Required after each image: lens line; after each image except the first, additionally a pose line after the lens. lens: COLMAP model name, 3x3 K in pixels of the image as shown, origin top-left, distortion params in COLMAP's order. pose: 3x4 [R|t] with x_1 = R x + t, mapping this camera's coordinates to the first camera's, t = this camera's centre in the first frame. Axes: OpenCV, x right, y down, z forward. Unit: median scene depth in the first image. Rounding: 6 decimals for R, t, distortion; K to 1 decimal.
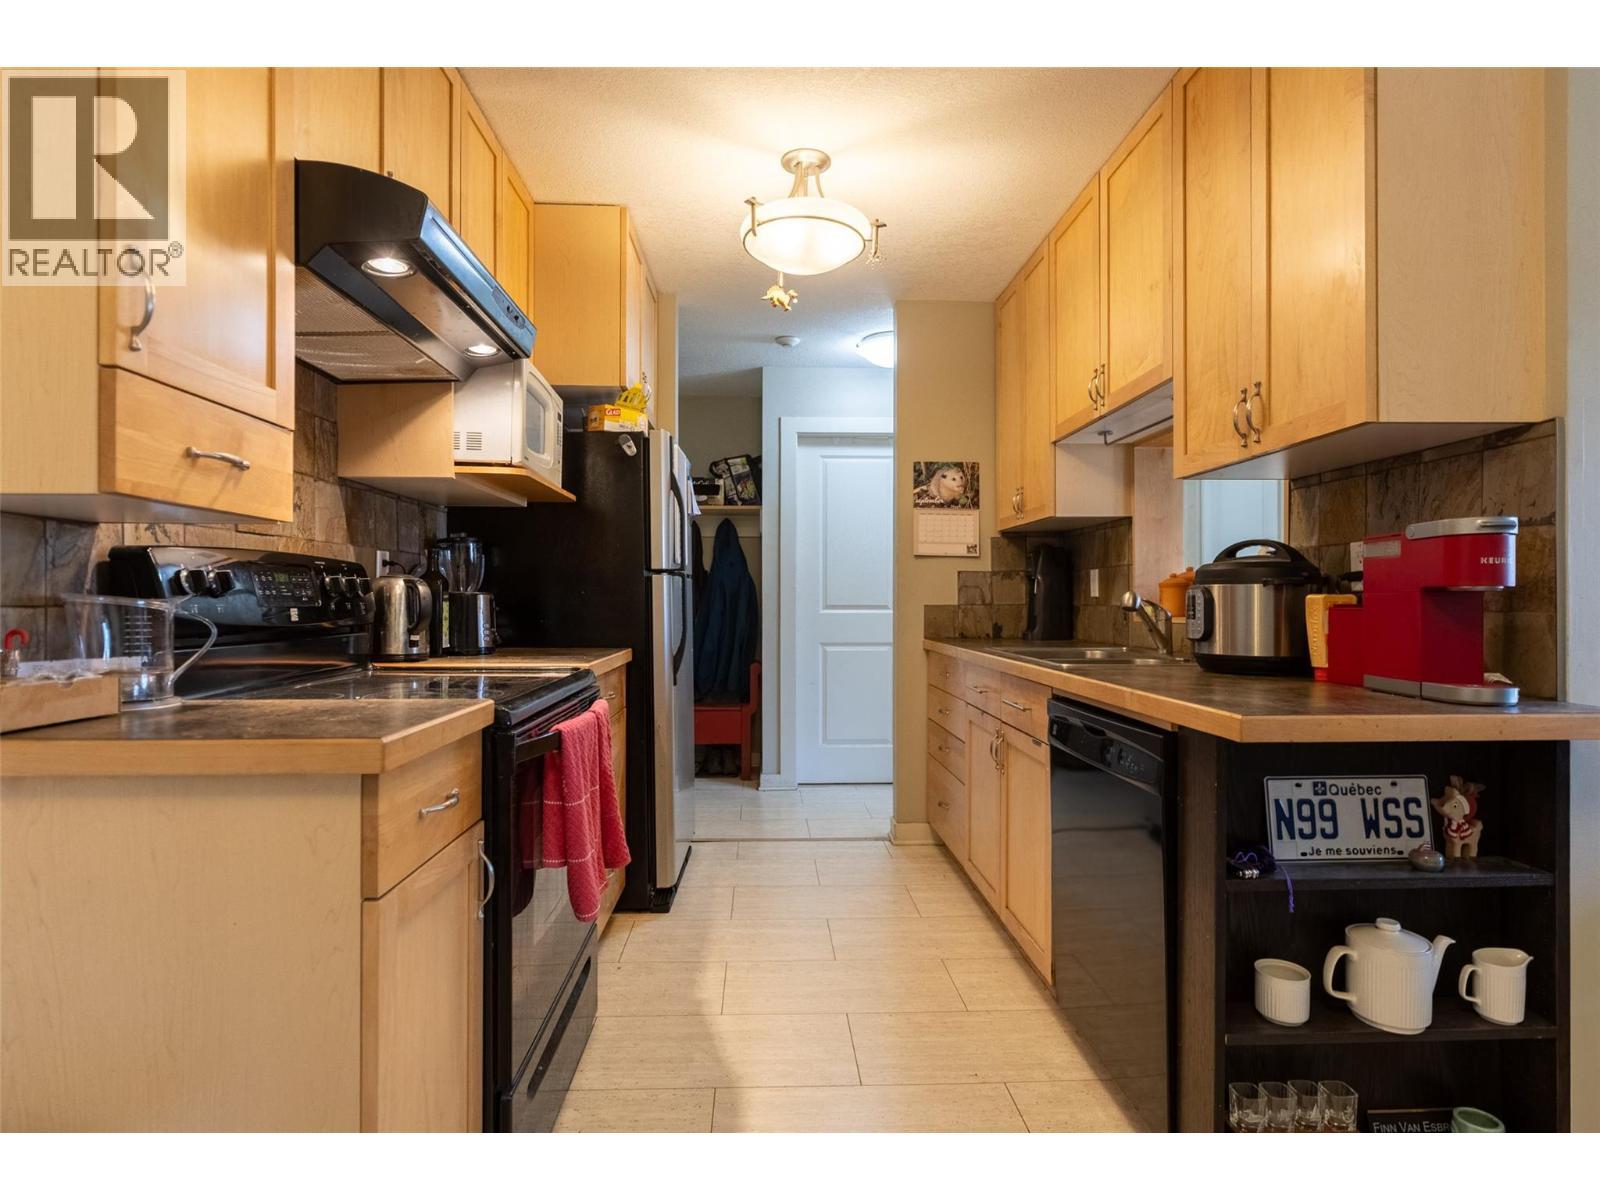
lens RADIAL K [[821.3, 0, 800.0], [0, 821.3, 600.0], [0, 0, 1]] dist [0.000389, -0.000428]
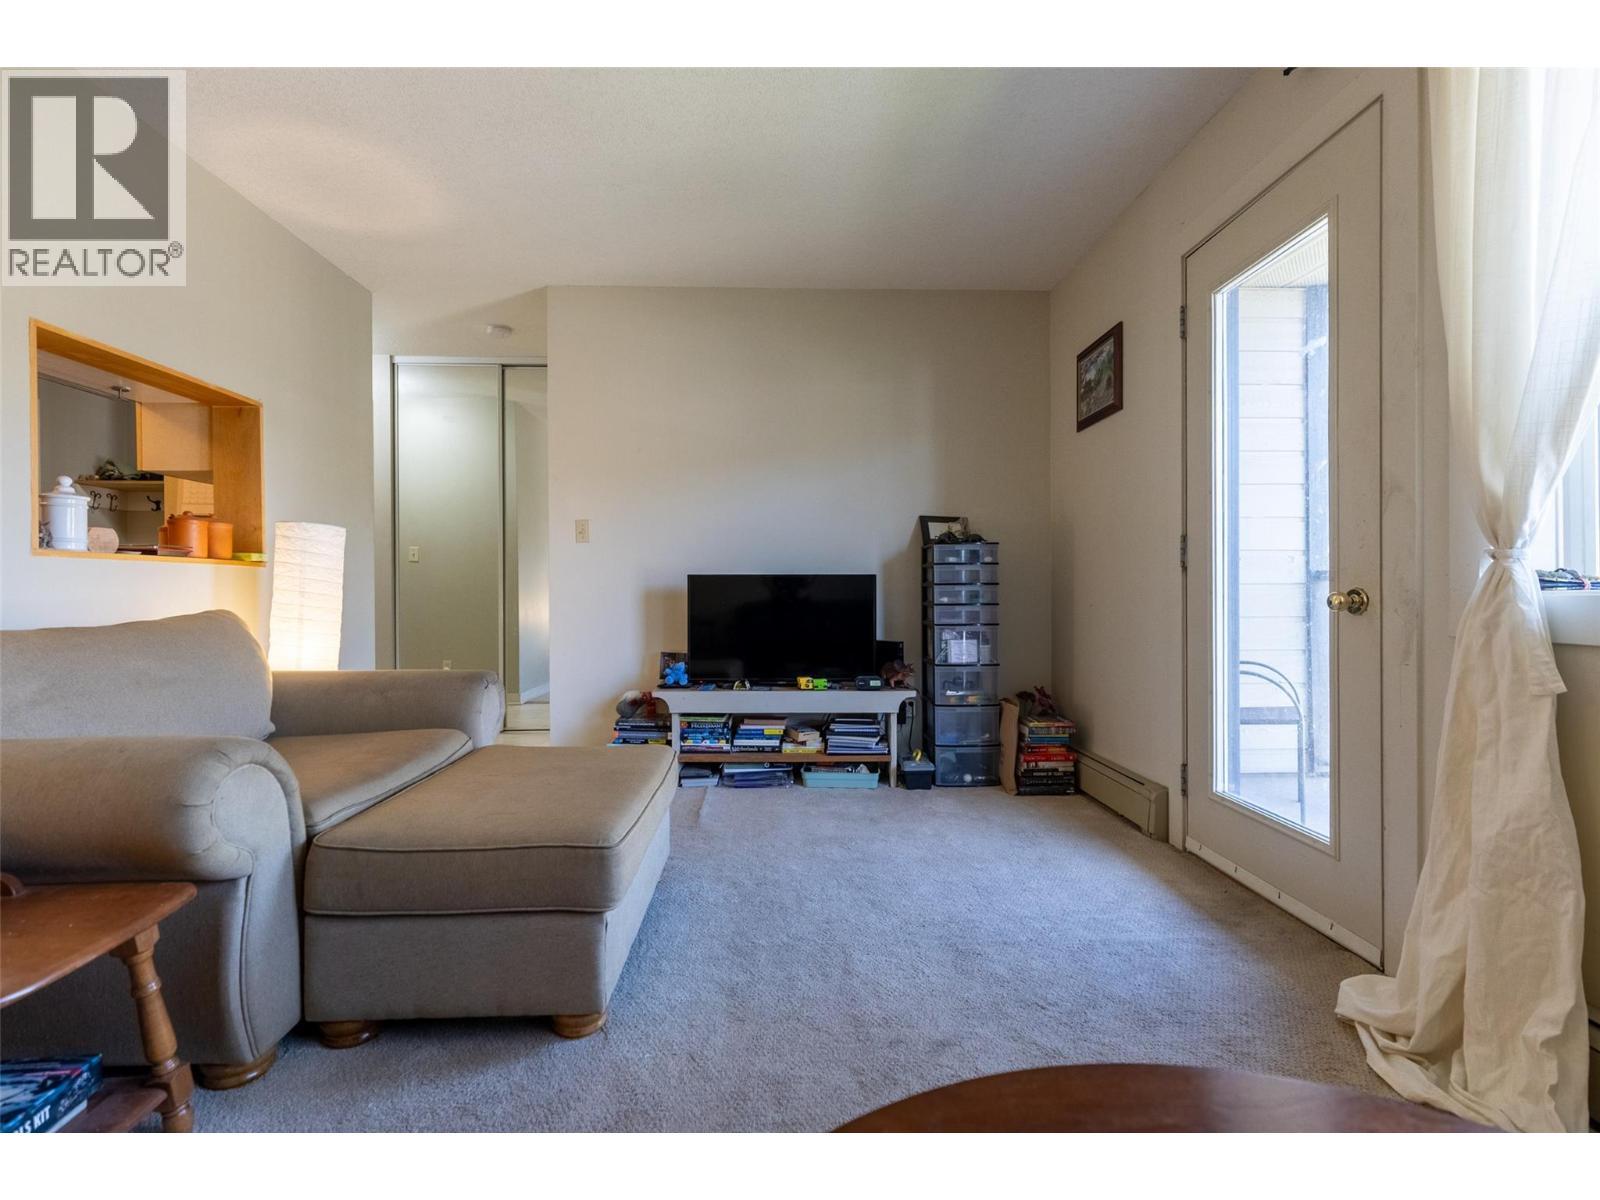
lens RADIAL K [[722.6, 0, 800.0], [0, 722.6, 600.0], [0, 0, 1]] dist [0.003365, -0.000249]
pose [[0.999949, -0.005867, 0.008236, 1.679768], [0.005773, 0.999918, 0.011448, 0.091036], [-0.008302, -0.011400, 0.999901, 0.048292]]
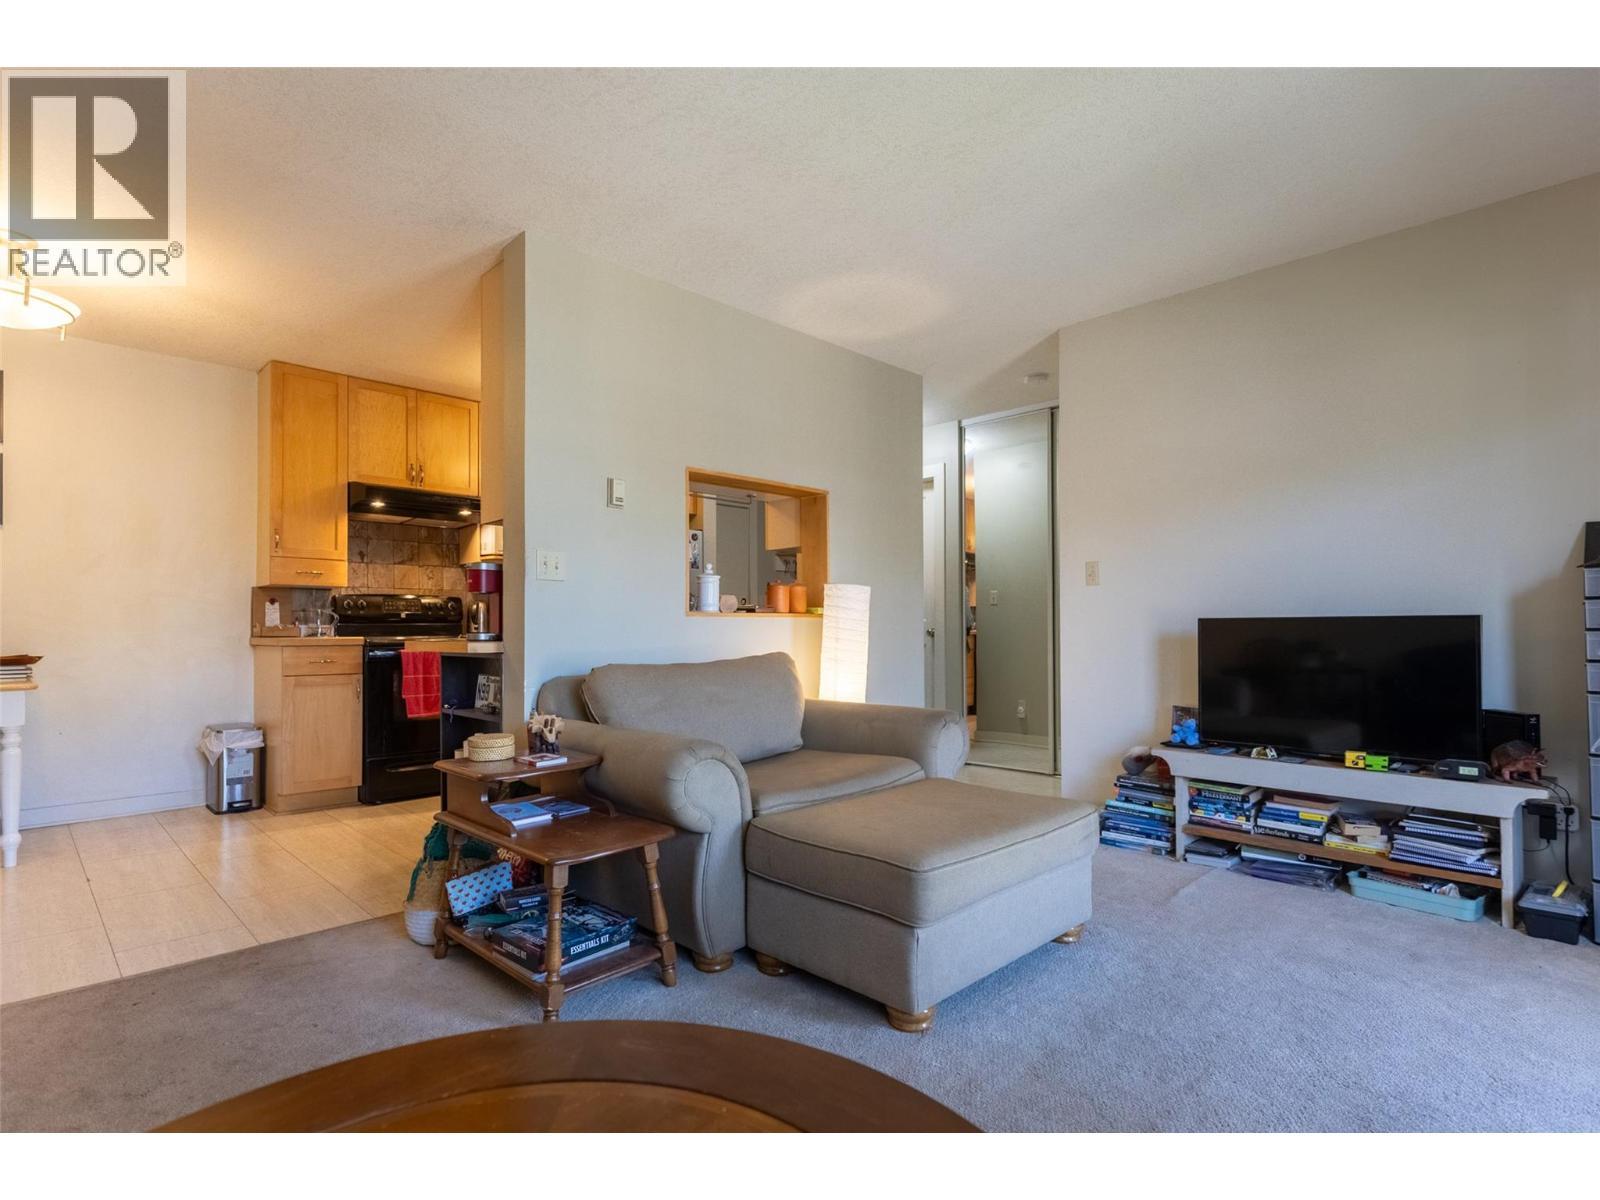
lens RADIAL K [[798.9, 0, 807.1], [0, 798.9, 628.1], [0, 0, 1]] dist [-0.001422, -0.000705]
pose [[0.688742, -0.008756, -0.724953, 2.050021], [0.006912, 0.999961, -0.005510, 0.073150], [0.724973, -0.001216, 0.688776, 0.050741]]
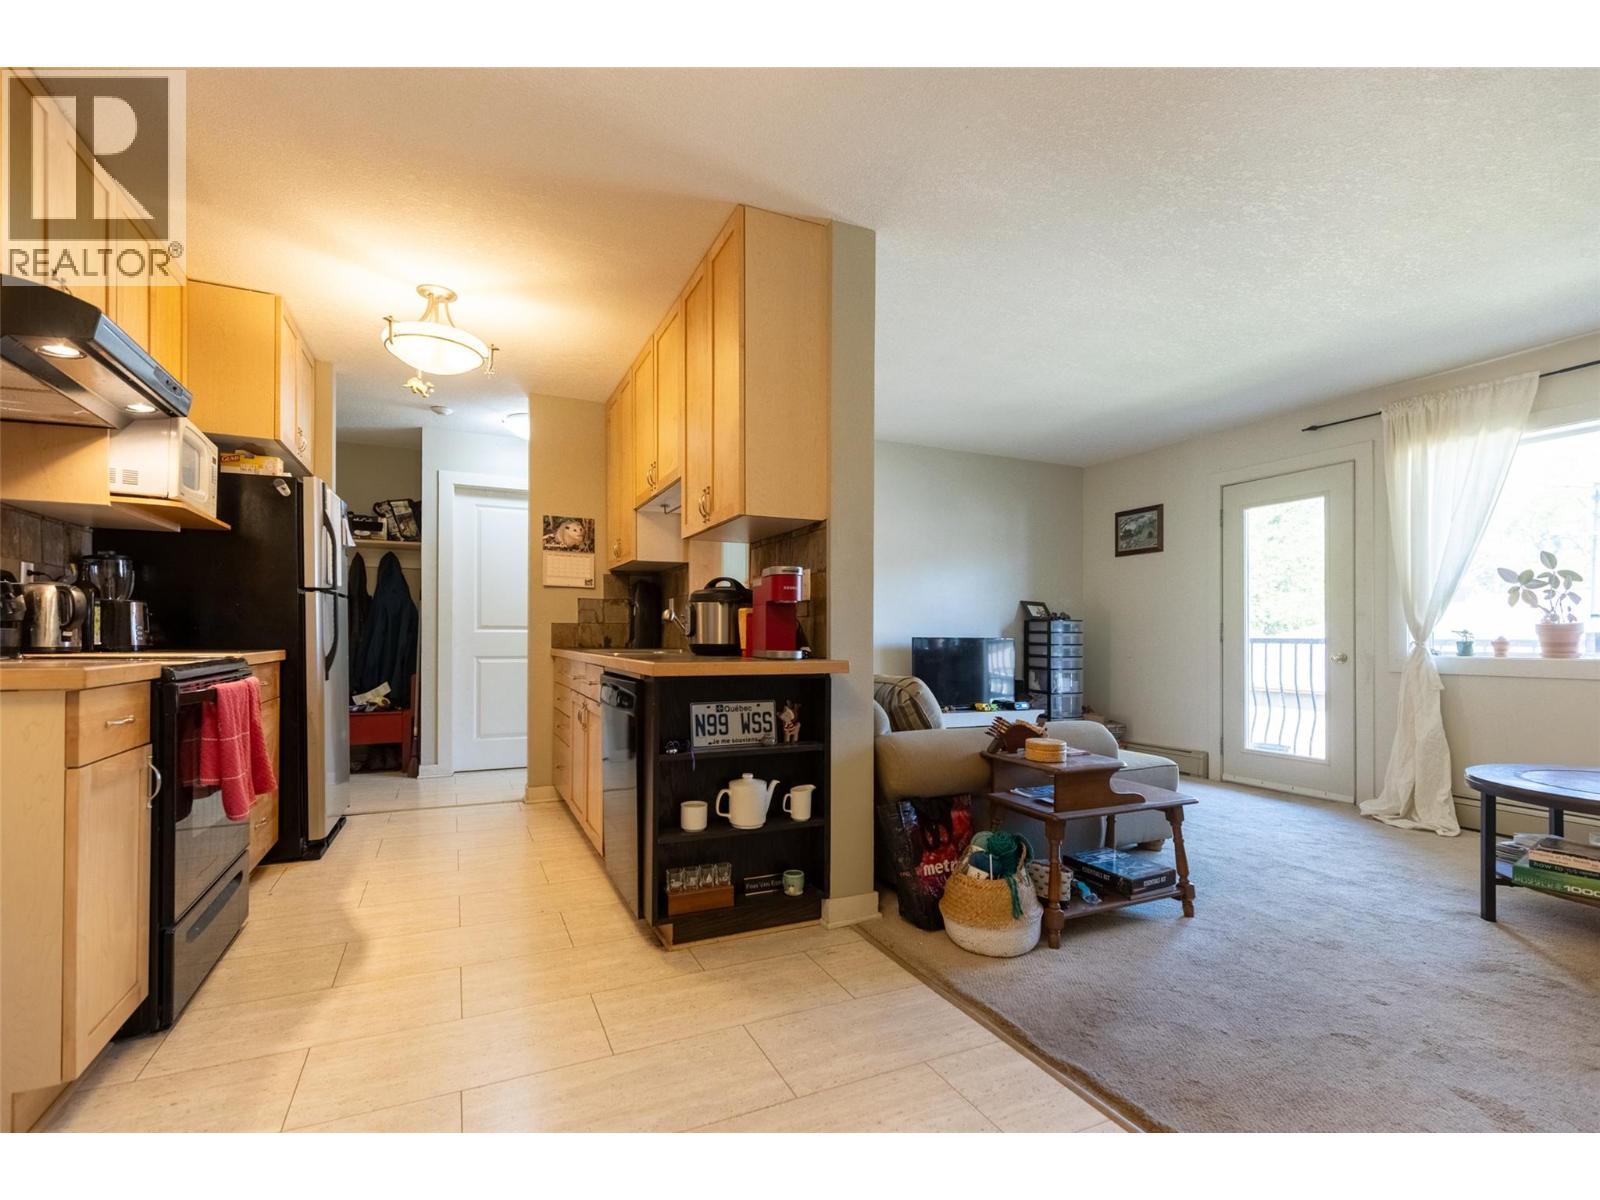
lens RADIAL K [[717.3, 0, 792.6], [0, 717.3, 634.9], [0, 0, 1]] dist [0.008807, -0.001311]
pose [[0.923128, 0.003096, 0.384480, 0.114707], [-0.002797, 0.999995, -0.001337, 0.046431], [-0.384482, 0.000159, 0.923132, -0.411325]]
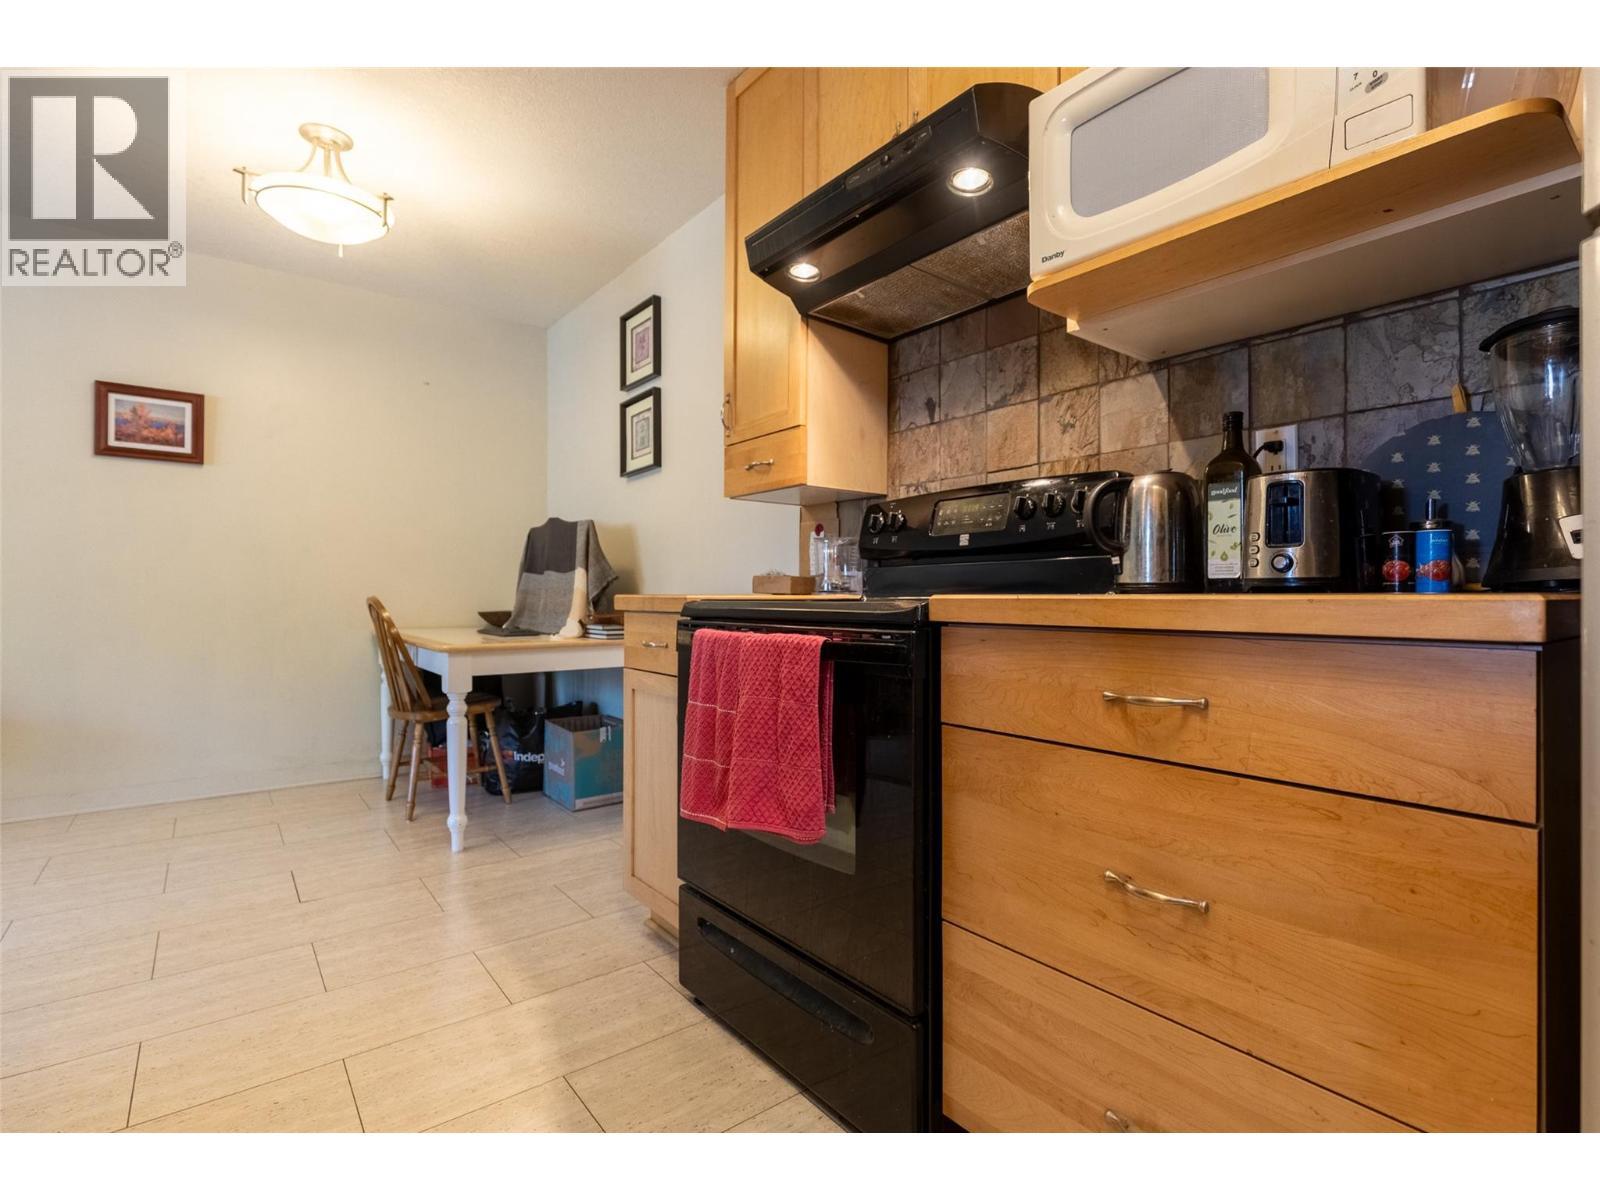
lens RADIAL K [[763.1, 0, 800.0], [0, 763.1, 600.0], [0, 0, 1]] dist [0.000713, -0.000469]
pose [[-0.816957, -0.002307, -0.576694, 0.144869], [-0.002851, 0.999996, 0.000038, 0.083179], [0.576691, 0.001675, -0.816960, 1.422810]]
